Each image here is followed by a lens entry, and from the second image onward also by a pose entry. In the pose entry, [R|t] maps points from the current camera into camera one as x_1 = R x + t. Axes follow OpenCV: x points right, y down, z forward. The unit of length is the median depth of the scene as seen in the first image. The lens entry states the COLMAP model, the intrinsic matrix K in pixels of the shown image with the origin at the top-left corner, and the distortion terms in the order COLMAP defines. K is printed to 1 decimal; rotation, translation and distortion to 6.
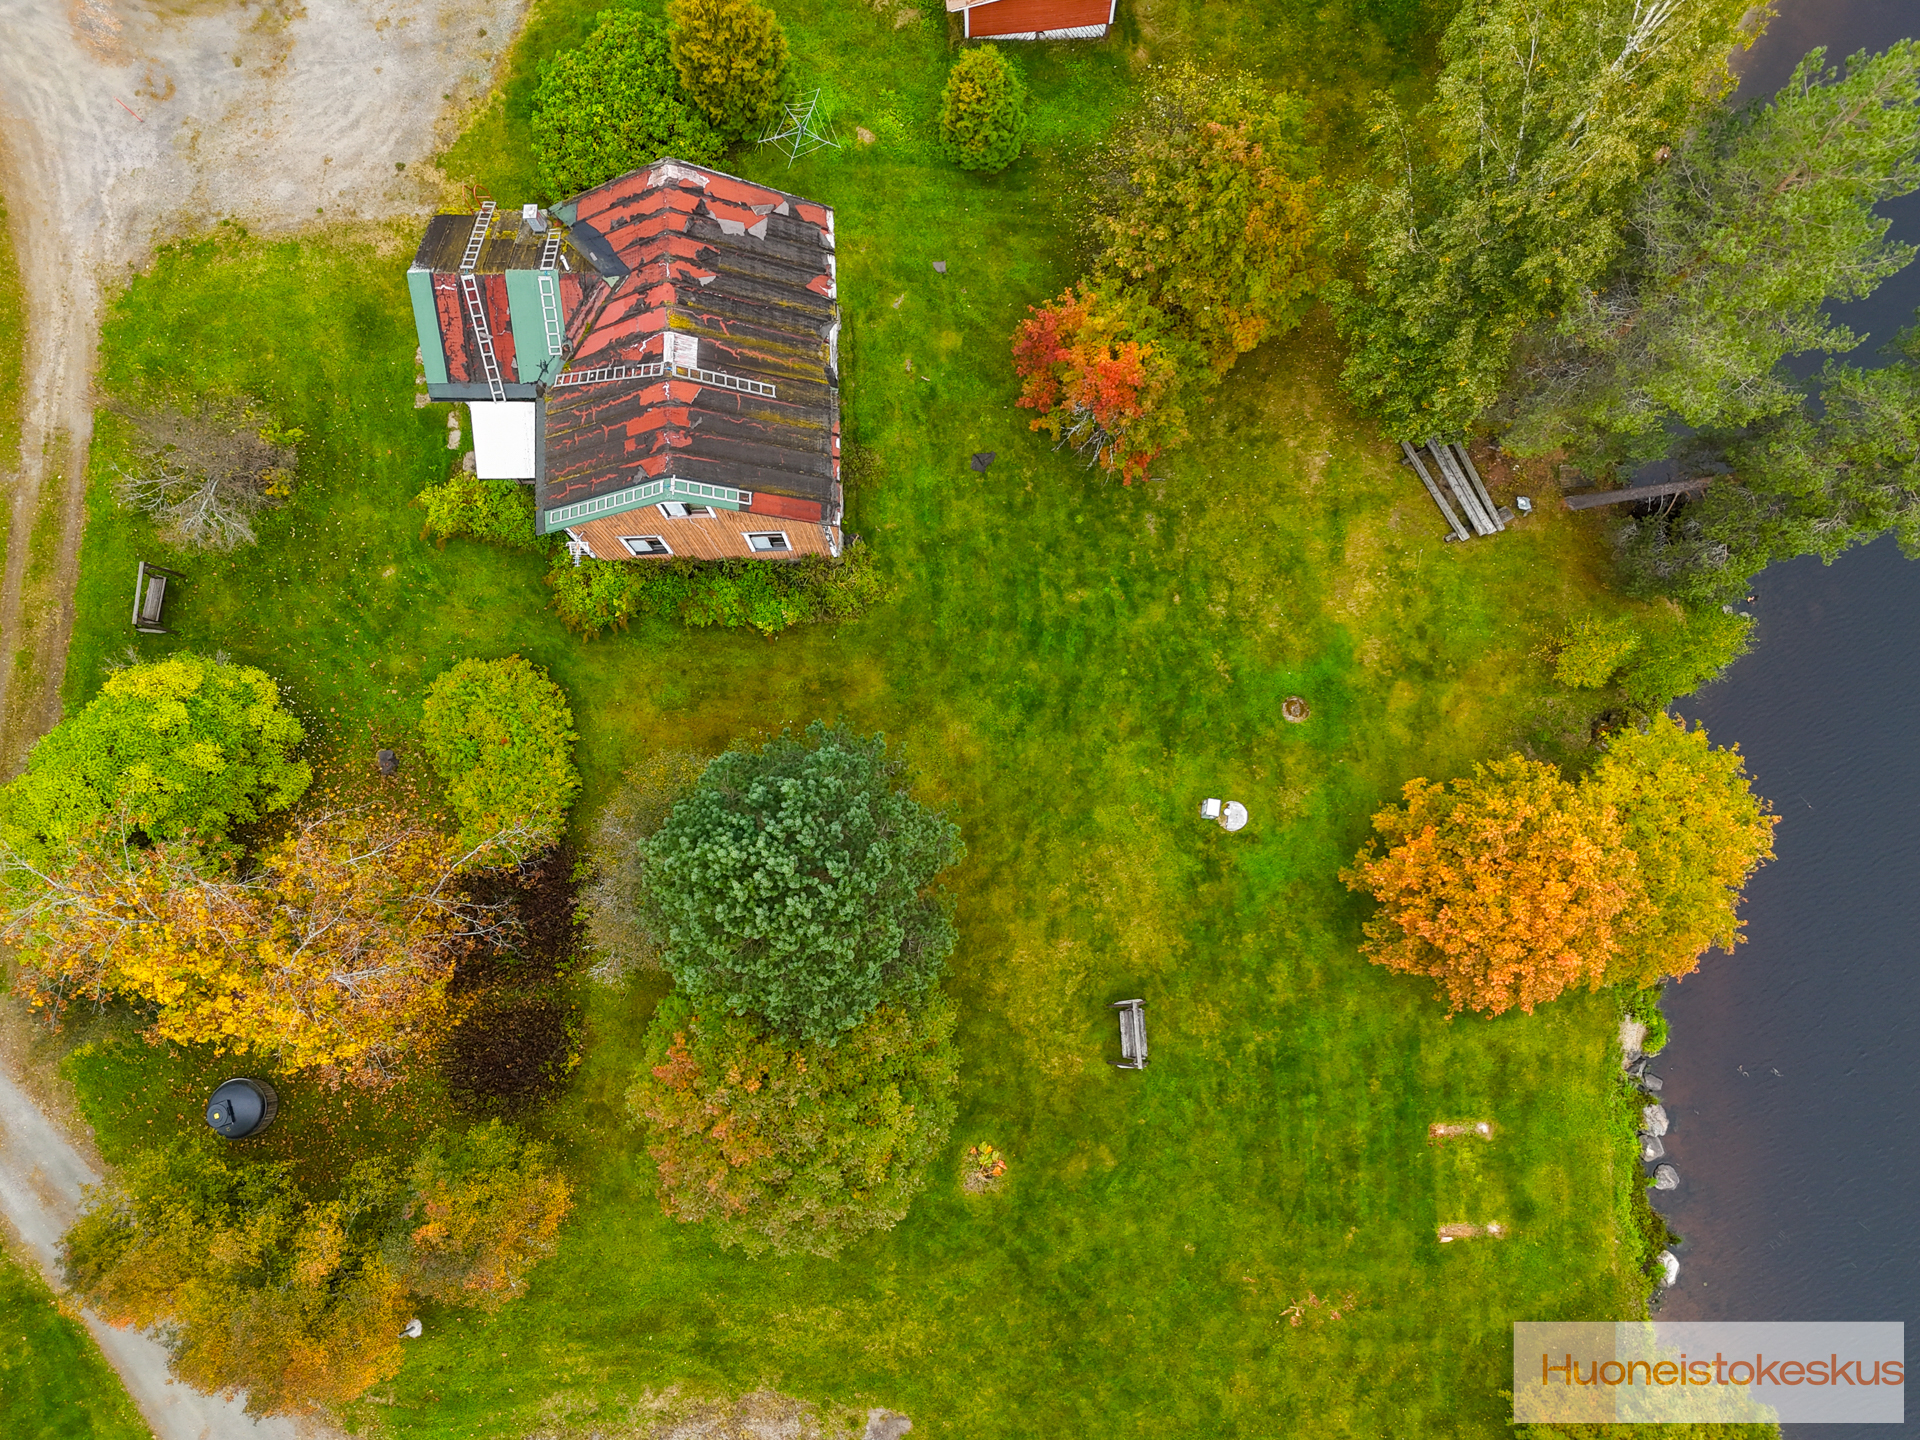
lens RADIAL K [[1403.0, 0, 953.4], [0, 1403.0, 713.1], [0, 0, 1]] dist [0.108466, -0.125653]
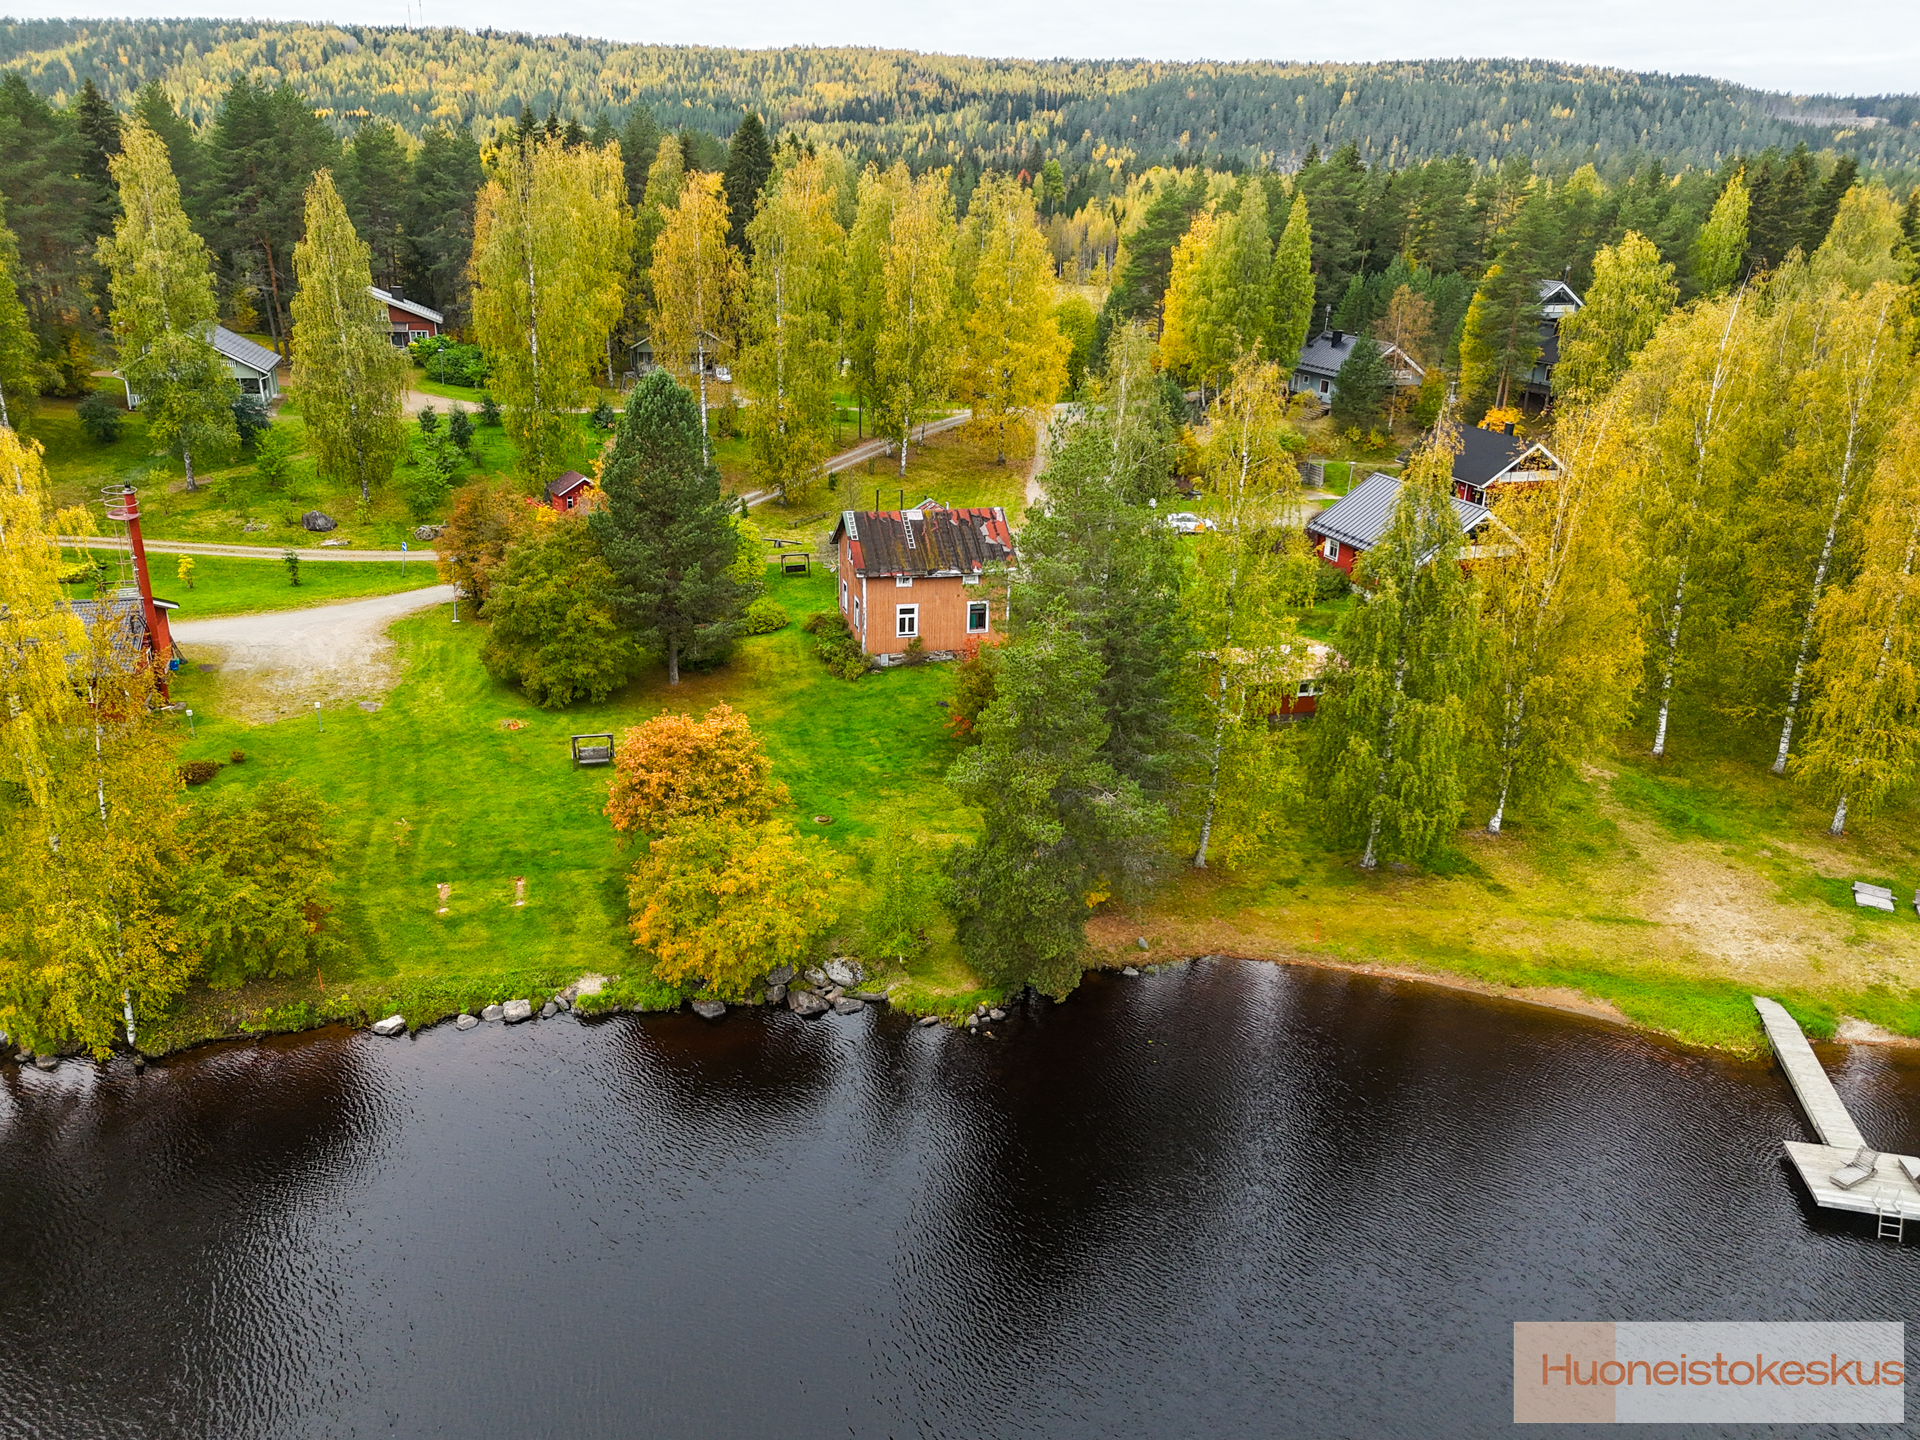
lens RADIAL K [[1403.0, 0, 953.4], [0, 1403.0, 713.1], [0, 0, 1]] dist [0.108466, -0.125653]
pose [[0.217561, 0.349763, -0.911226, 1.814268], [-0.966487, 0.207541, -0.151093, 0.072194], [0.136270, 0.913560, 0.383194, 0.441250]]
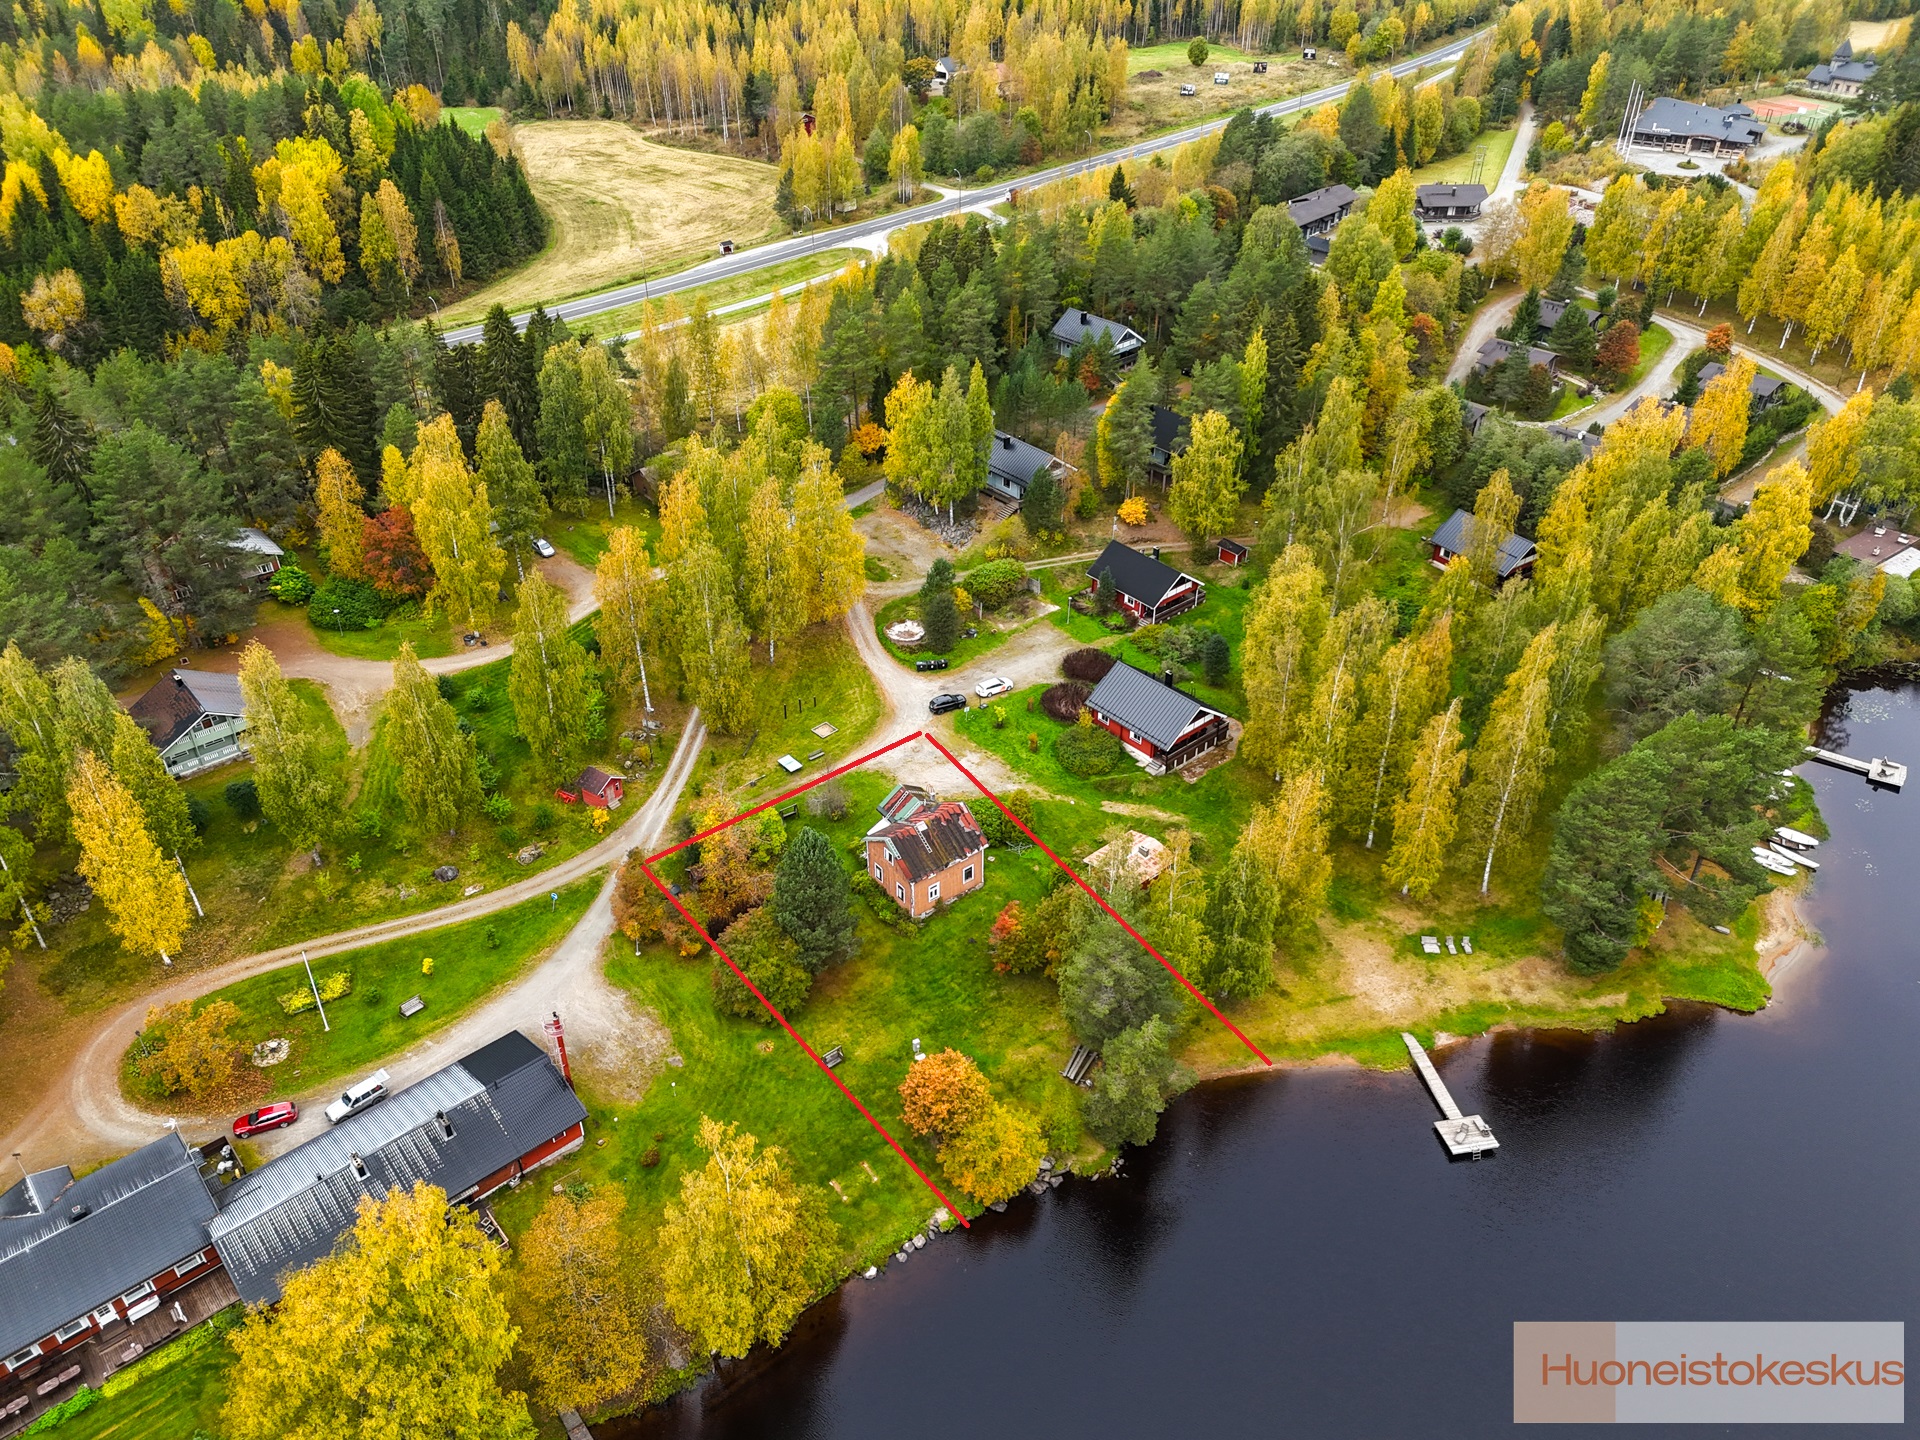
lens RADIAL K [[1443.5, 0, 959.9], [0, 1443.5, 686.5], [0, 0, 1]] dist [0.103616, -0.109111]
pose [[0.585610, 0.449317, -0.674667, 2.090742], [-0.799599, 0.456819, -0.389817, 0.895924], [0.133049, 0.767744, 0.626791, -1.494091]]
